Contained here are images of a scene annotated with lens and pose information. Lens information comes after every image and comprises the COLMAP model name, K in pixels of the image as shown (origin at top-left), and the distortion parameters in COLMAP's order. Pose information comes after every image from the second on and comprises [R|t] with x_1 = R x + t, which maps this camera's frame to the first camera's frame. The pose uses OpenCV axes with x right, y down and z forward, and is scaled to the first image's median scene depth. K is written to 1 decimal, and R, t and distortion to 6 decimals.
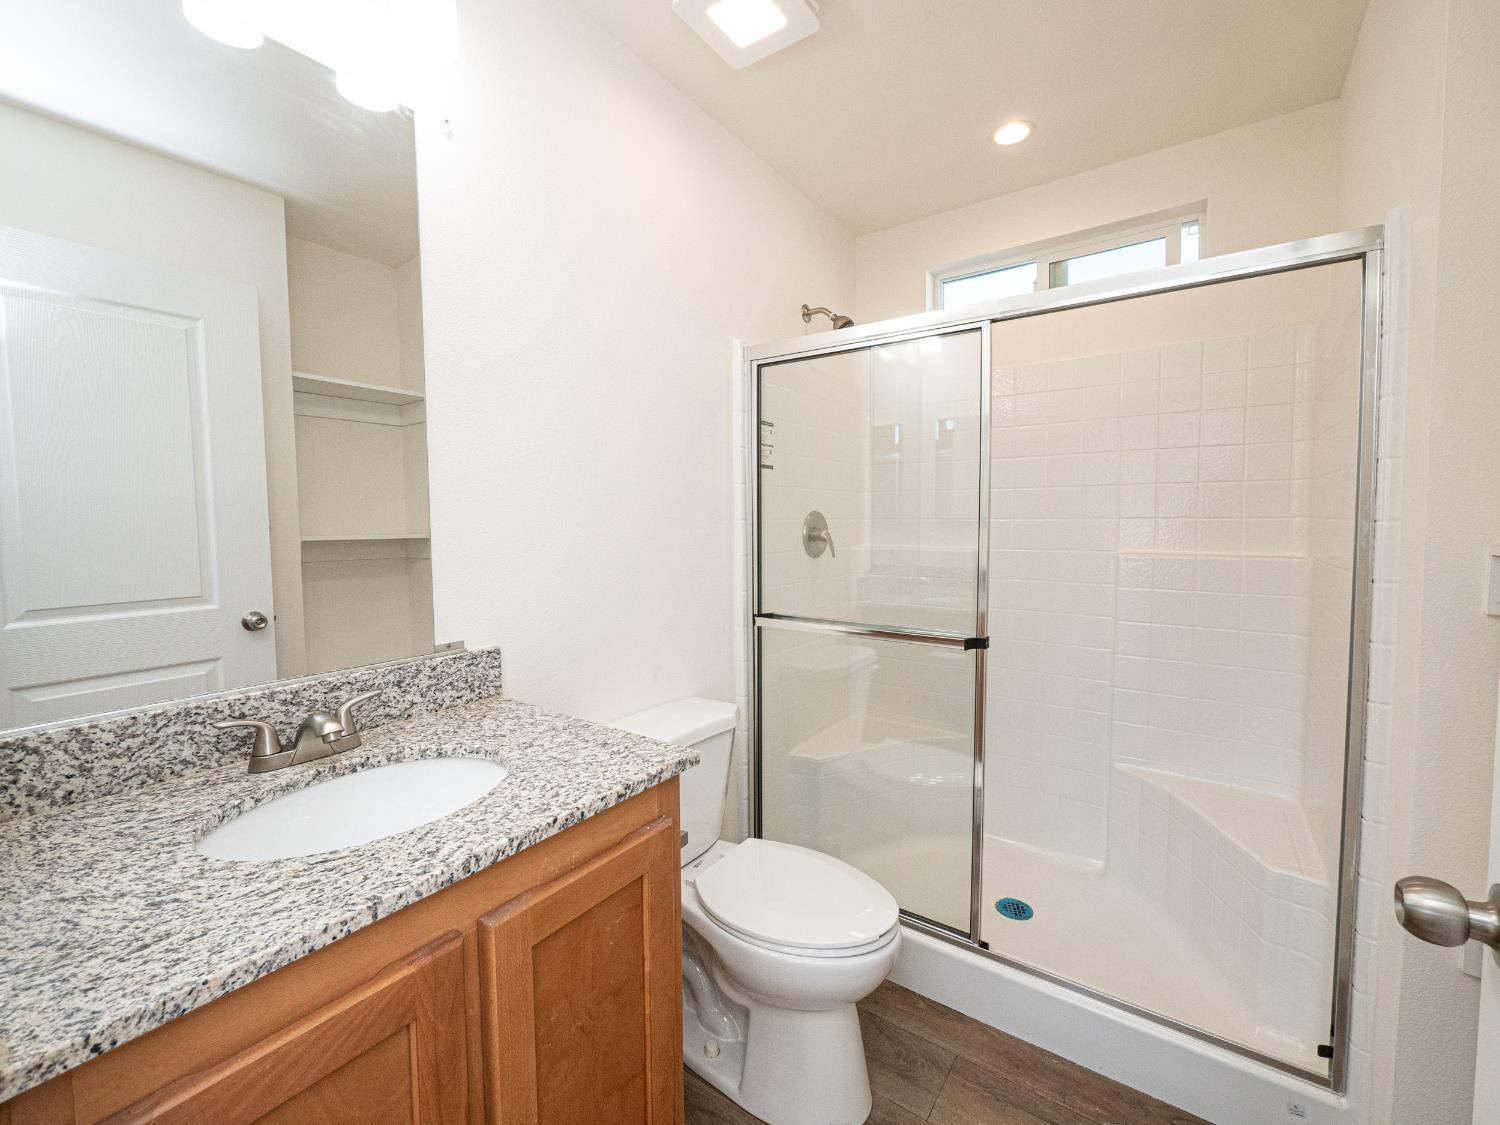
lens RADIAL K [[625.7, 0, 747.6], [0, 625.7, 552.9], [0, 0, 1]] dist [-0.004513, -0.000573]
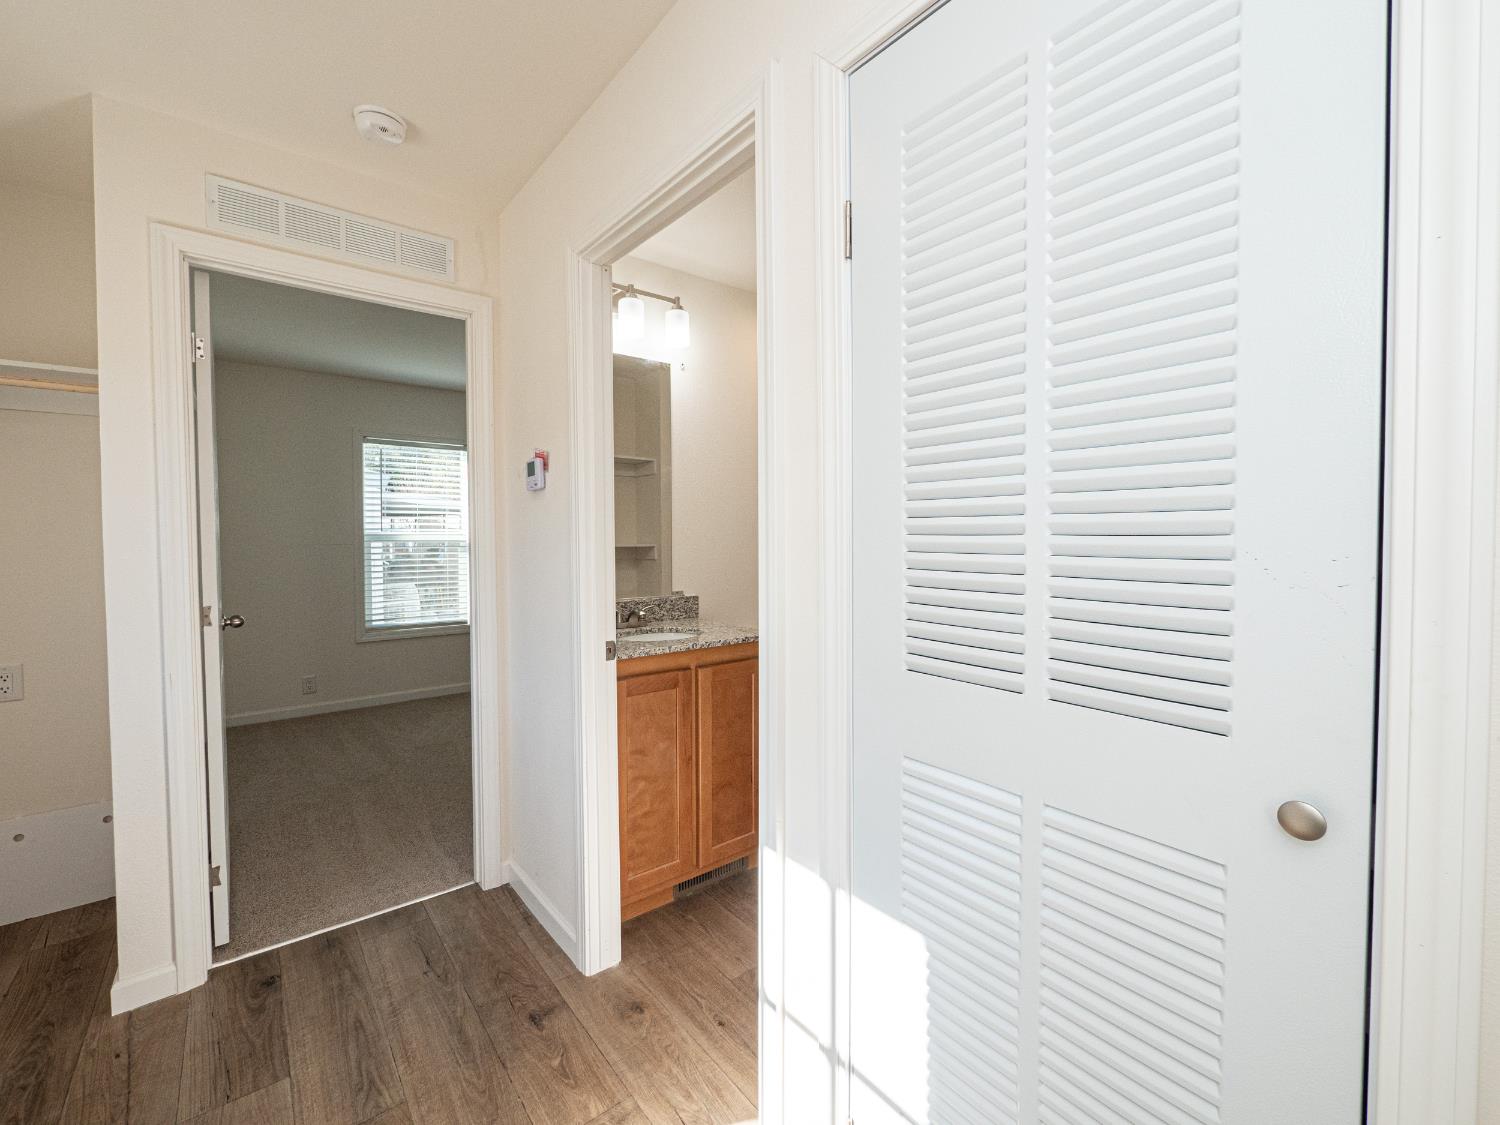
lens RADIAL K [[625.7, 0, 747.6], [0, 625.7, 552.9], [0, 0, 1]] dist [-0.004513, -0.000573]
pose [[0.964321, 0.014253, -0.264350, 0.378705], [-0.021599, 0.999457, -0.024902, 0.059189], [0.263852, 0.029723, 0.964105, -1.167390]]
